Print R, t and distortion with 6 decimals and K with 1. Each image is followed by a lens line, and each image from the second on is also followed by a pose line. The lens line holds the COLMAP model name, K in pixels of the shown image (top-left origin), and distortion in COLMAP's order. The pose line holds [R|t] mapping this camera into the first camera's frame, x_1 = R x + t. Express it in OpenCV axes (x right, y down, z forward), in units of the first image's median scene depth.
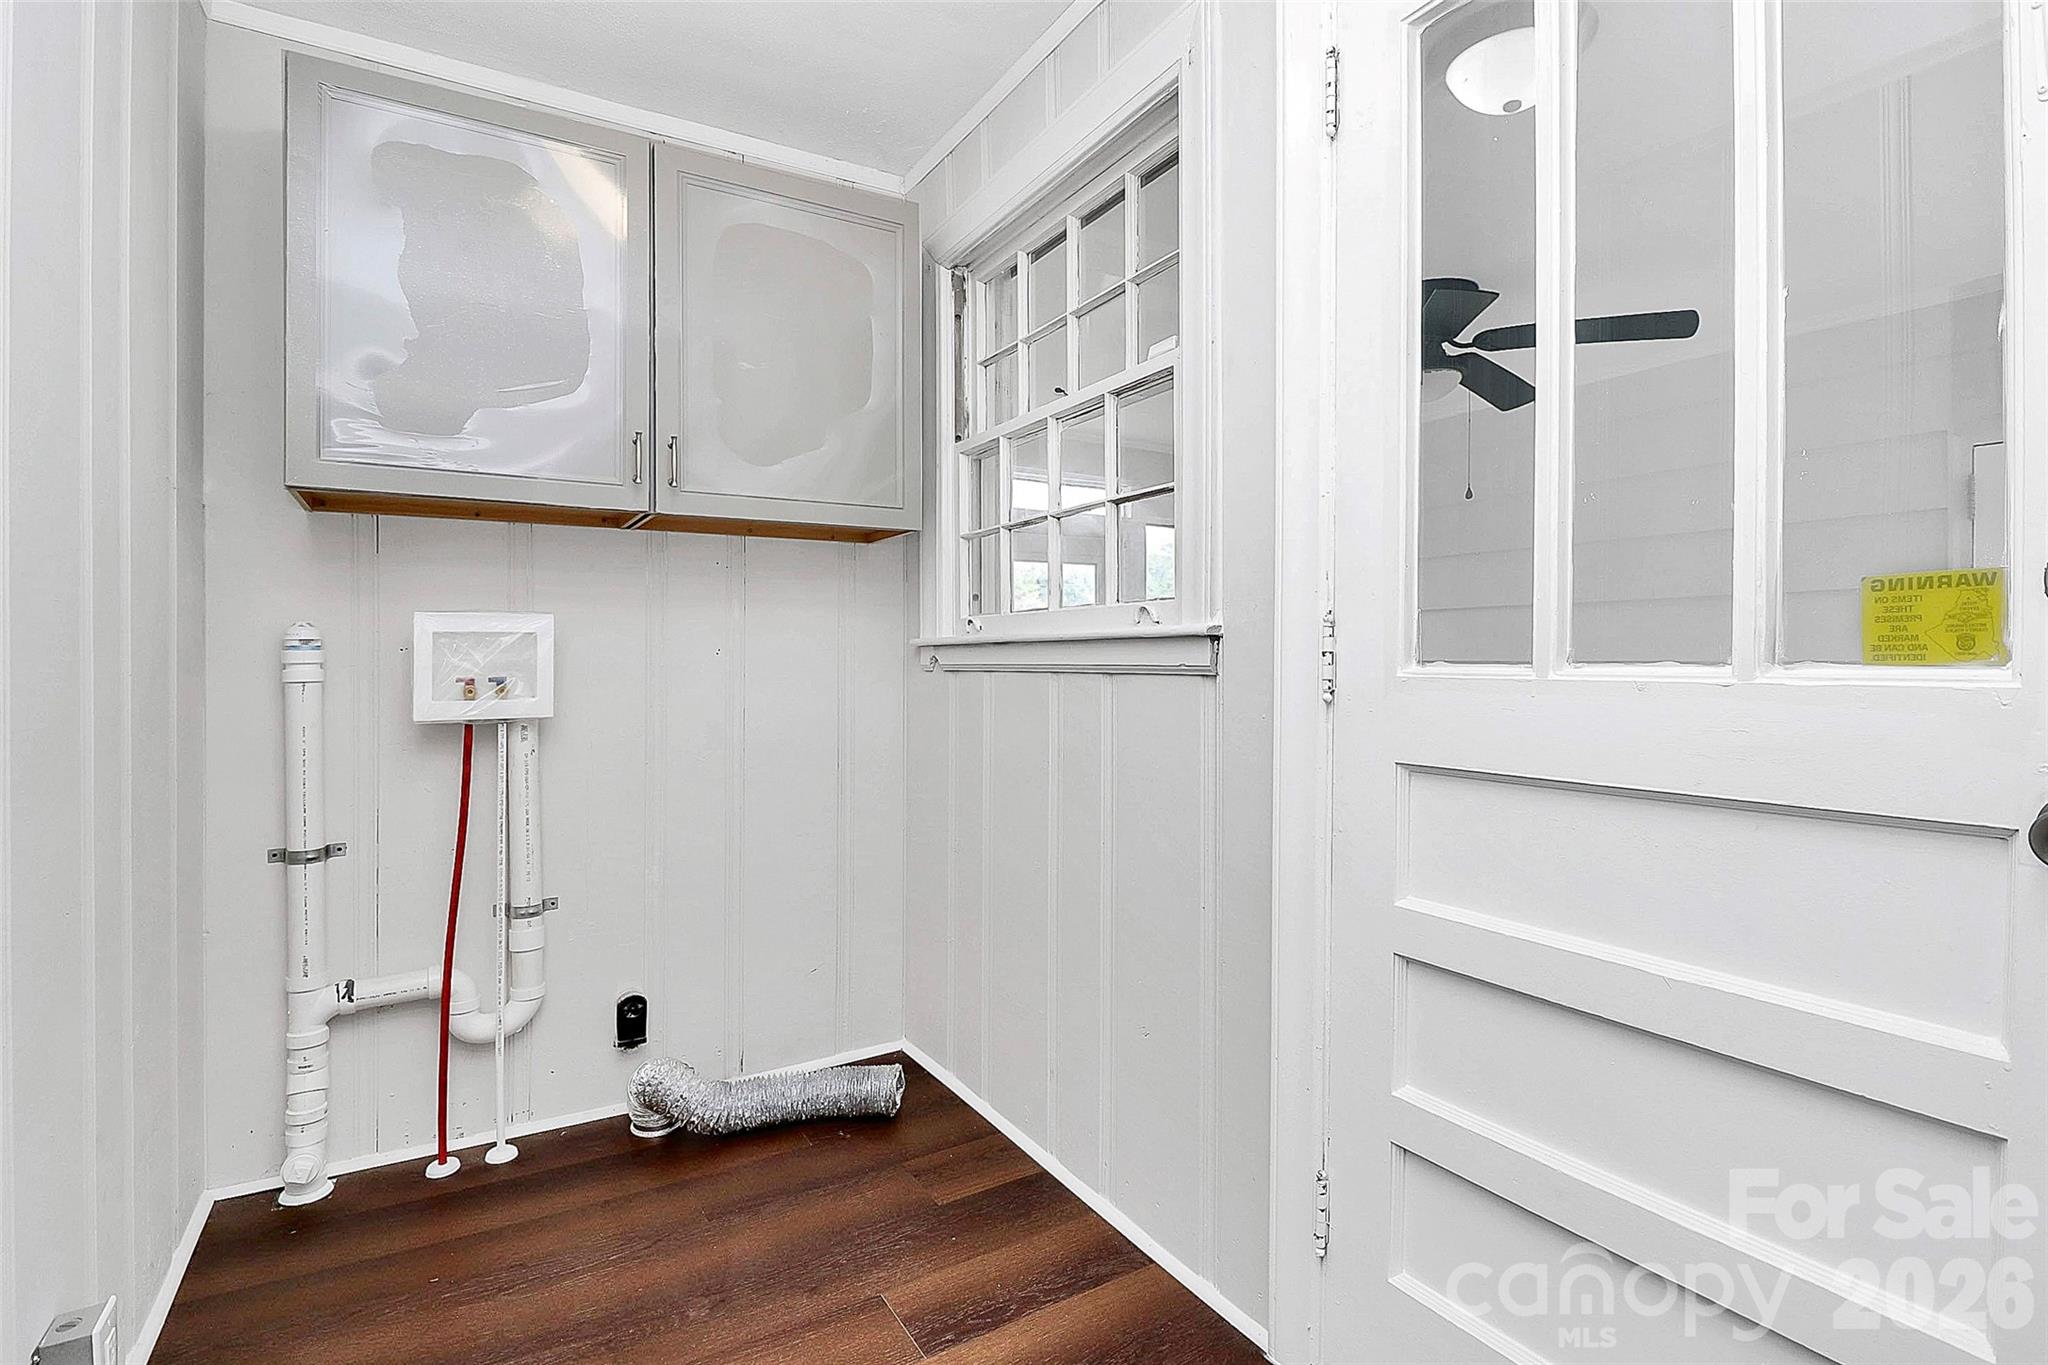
lens RADIAL K [[975.0, 0, 1018.6], [0, 975.0, 646.0], [0, 0, 1]] dist [0.007863, -0.012137]
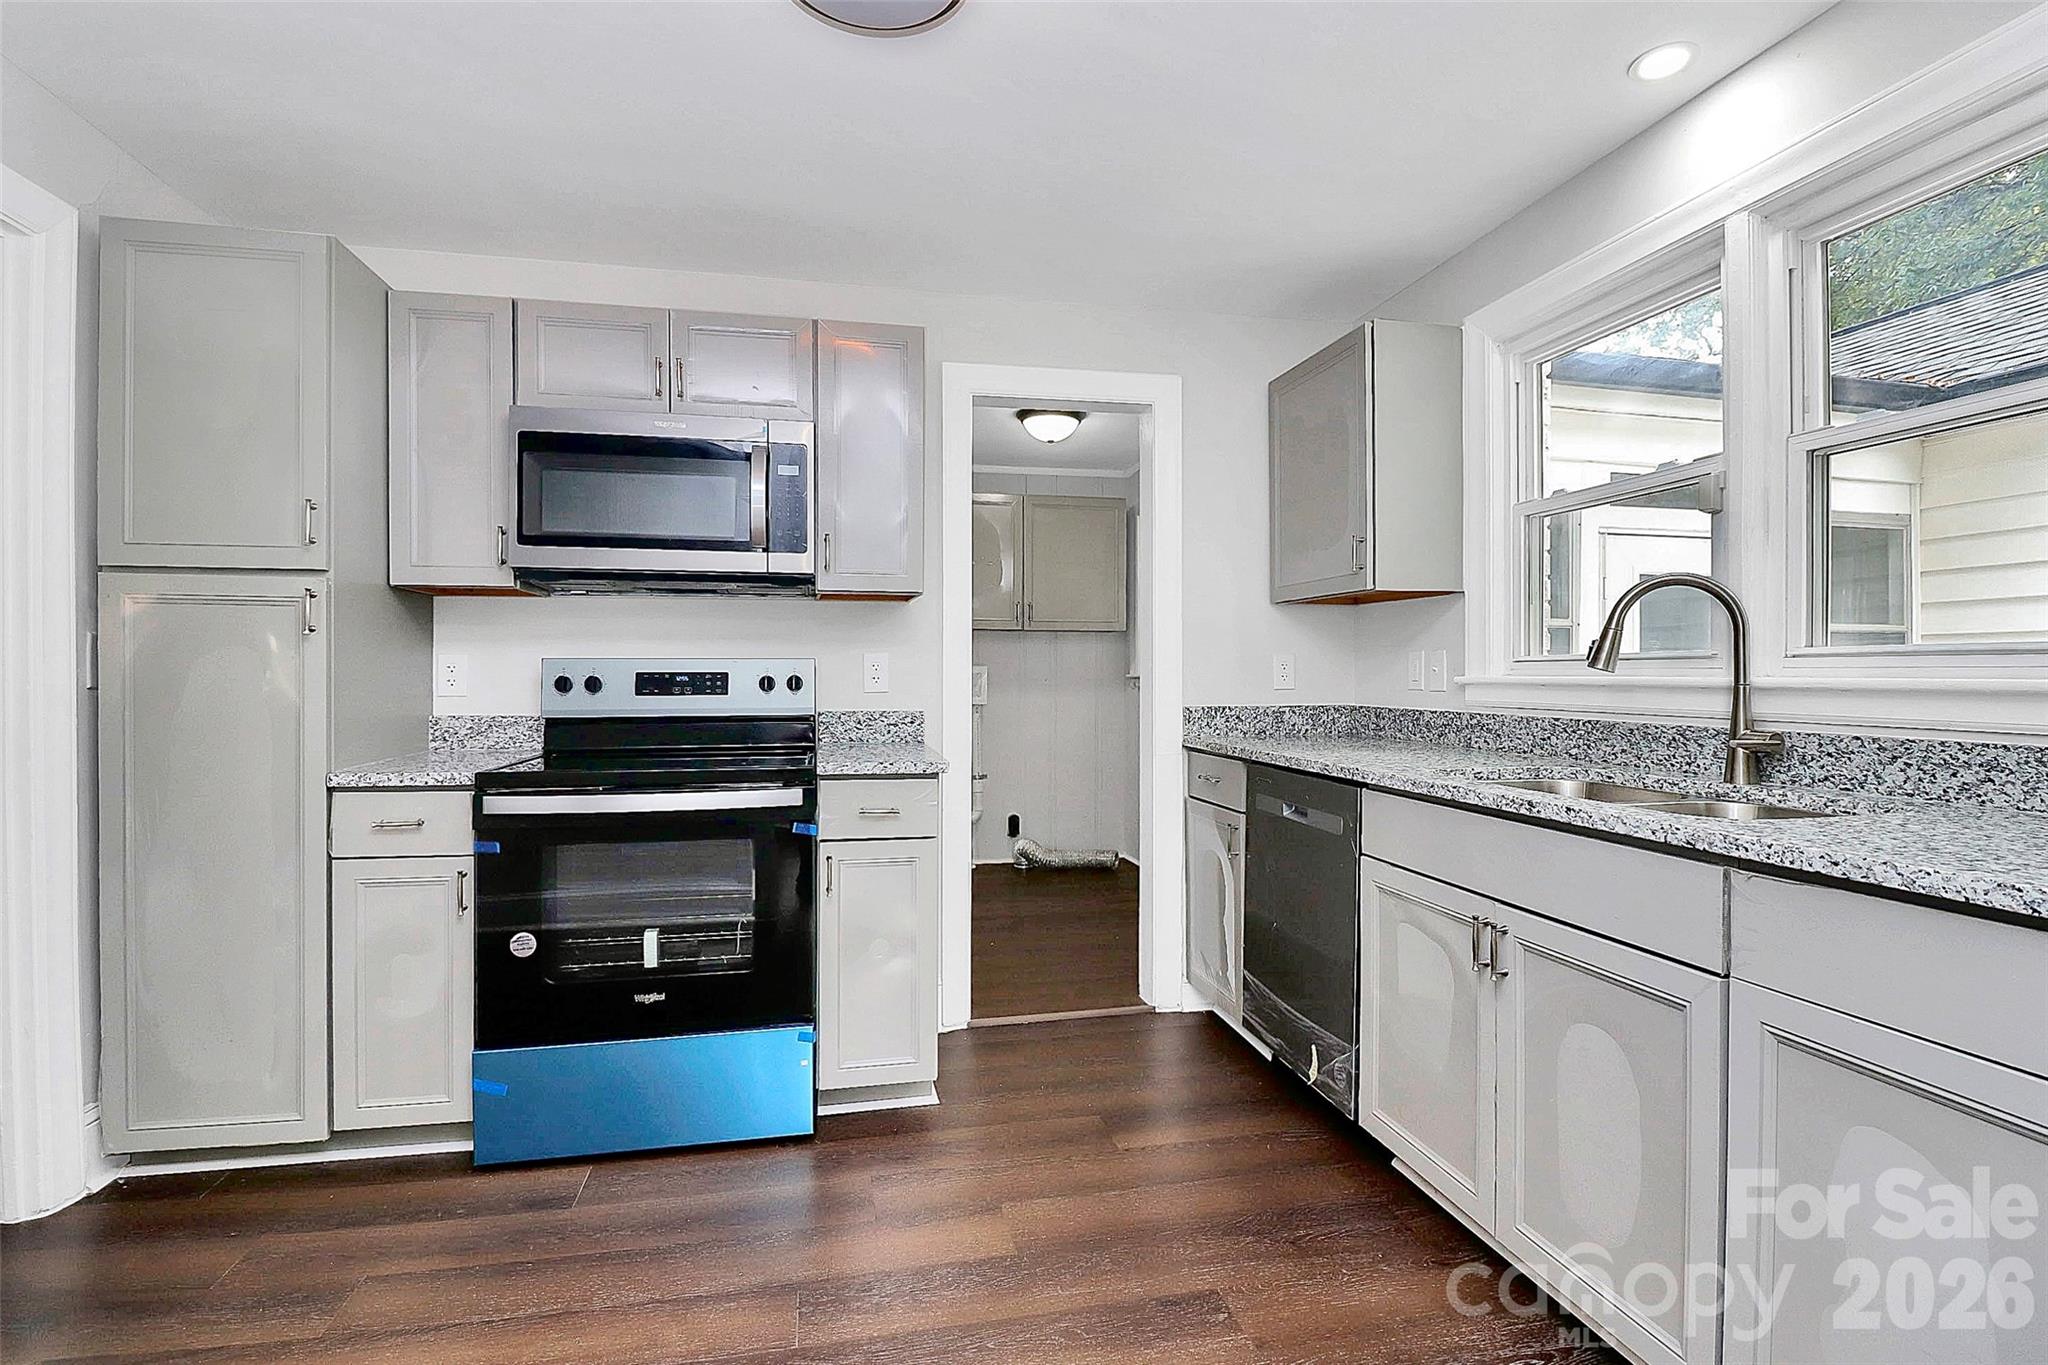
lens RADIAL K [[975.0, 0, 1020.7], [0, 975.0, 680.0], [0, 0, 1]] dist [0.007863, -0.012137]
pose [[0.946747, 0.006151, -0.321921, 0.456234], [0.001404, 0.999729, 0.023231, -0.053654], [0.321977, -0.022446, 0.946481, -1.456105]]
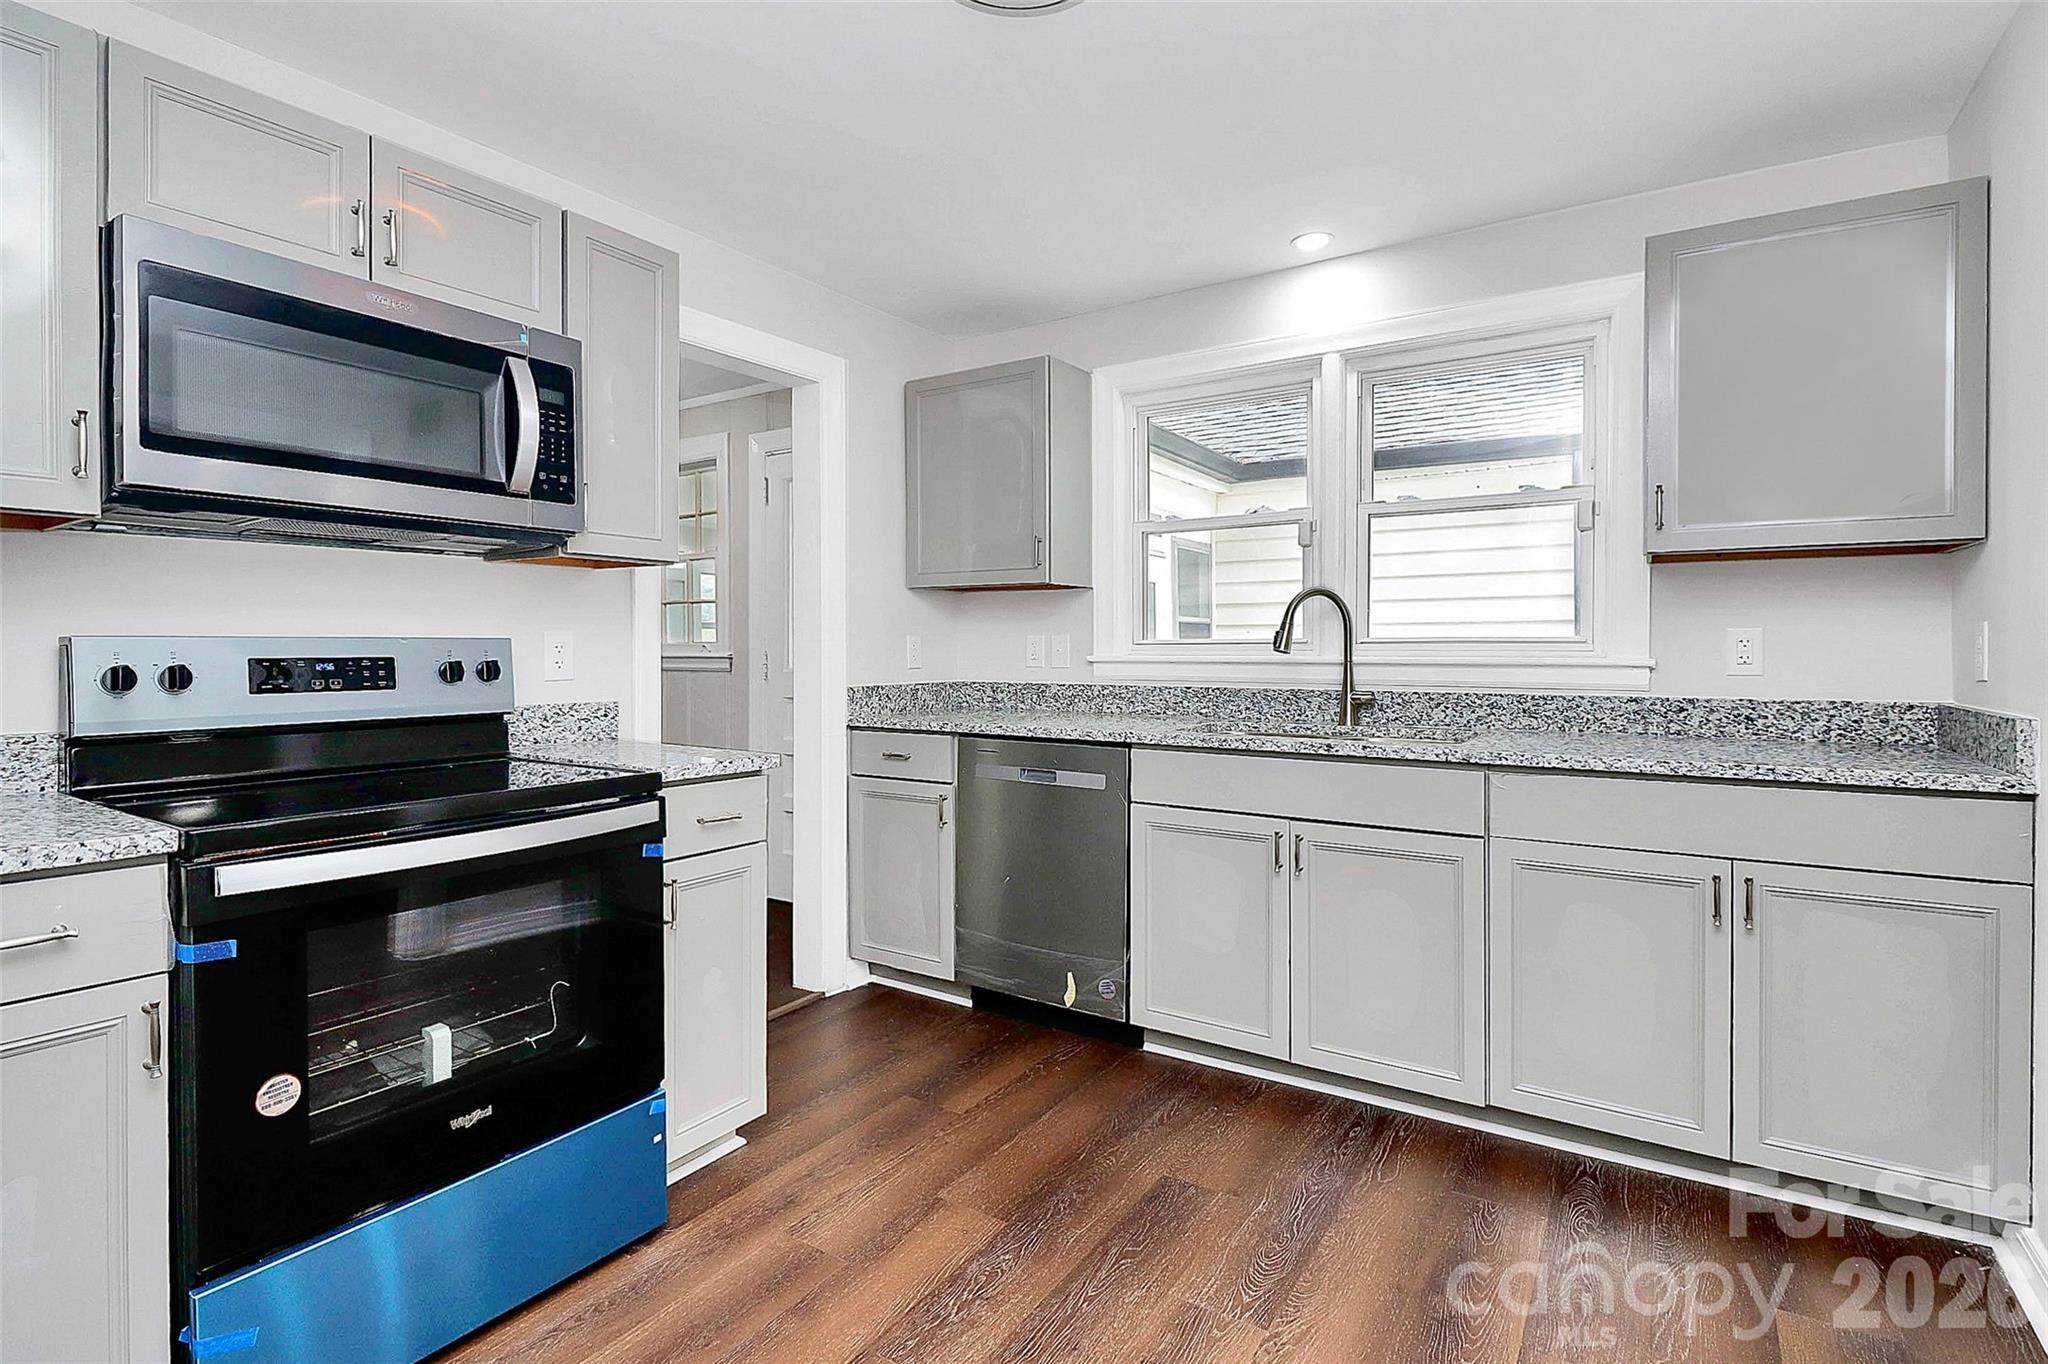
lens RADIAL K [[975.0, 0, 1015.7], [0, 975.0, 646.3], [0, 0, 1]] dist [0.007863, -0.012137]
pose [[0.902820, 0.003009, 0.430008, -0.203251], [-0.008217, 0.999914, 0.010256, -0.058937], [-0.429940, -0.012793, 0.902767, -1.441590]]
